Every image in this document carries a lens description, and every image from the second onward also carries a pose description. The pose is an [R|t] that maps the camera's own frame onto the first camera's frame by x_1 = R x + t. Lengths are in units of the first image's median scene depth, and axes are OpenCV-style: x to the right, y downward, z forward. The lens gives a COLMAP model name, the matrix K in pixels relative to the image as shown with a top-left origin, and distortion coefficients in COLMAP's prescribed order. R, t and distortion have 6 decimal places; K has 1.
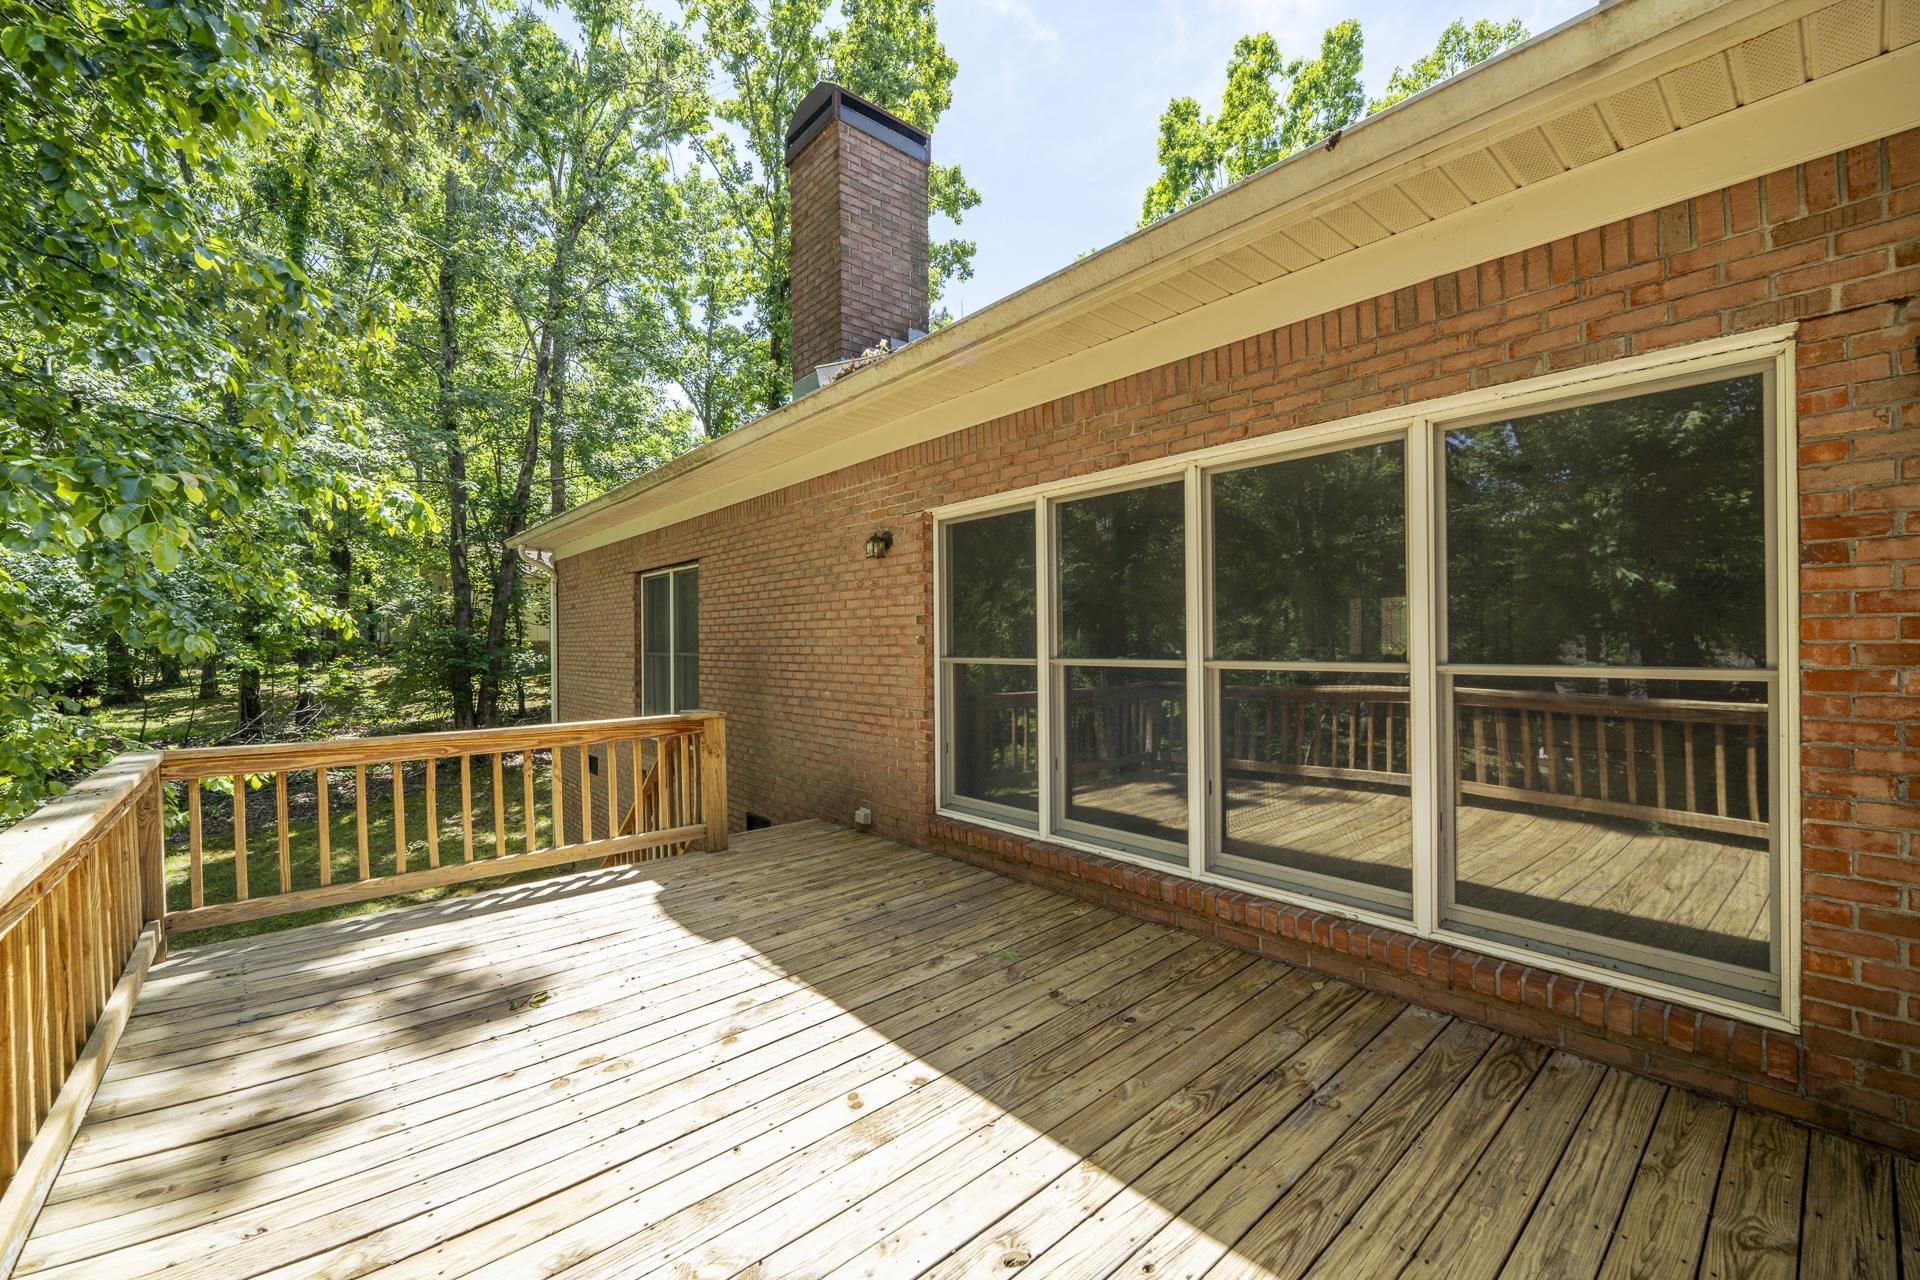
lens RADIAL K [[773.1, 0, 956.2], [0, 773.1, 643.3], [0, 0, 1]] dist [-0.002543, -0.000703]
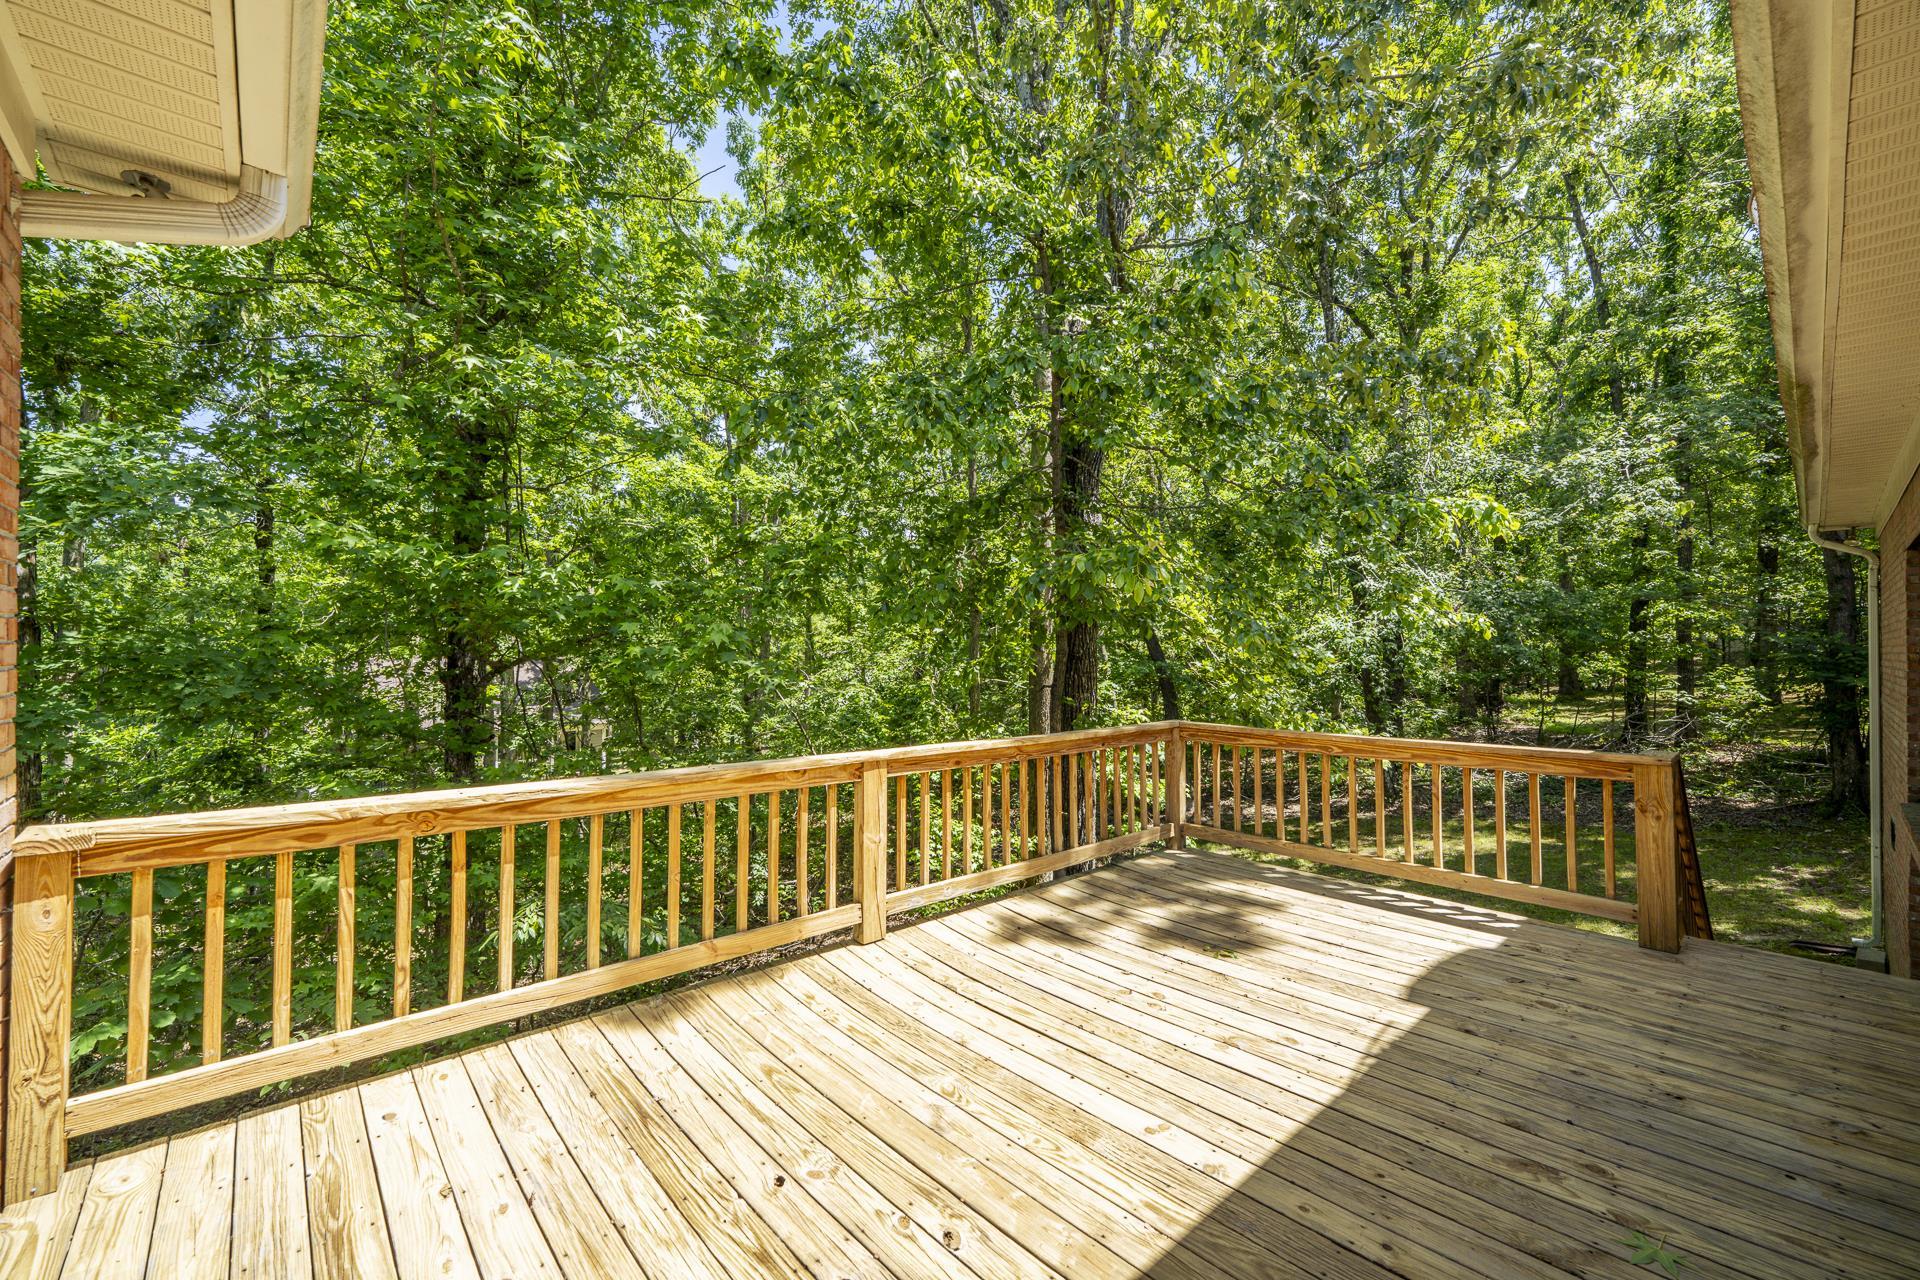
lens RADIAL K [[773.1, 0, 956.2], [0, 773.1, 643.3], [0, 0, 1]] dist [-0.002543, -0.000703]
pose [[0.023161, -0.001422, -0.999731, 0.551557], [-0.006353, 0.999979, -0.001569, -0.014933], [0.999712, 0.006387, 0.023151, 0.466422]]
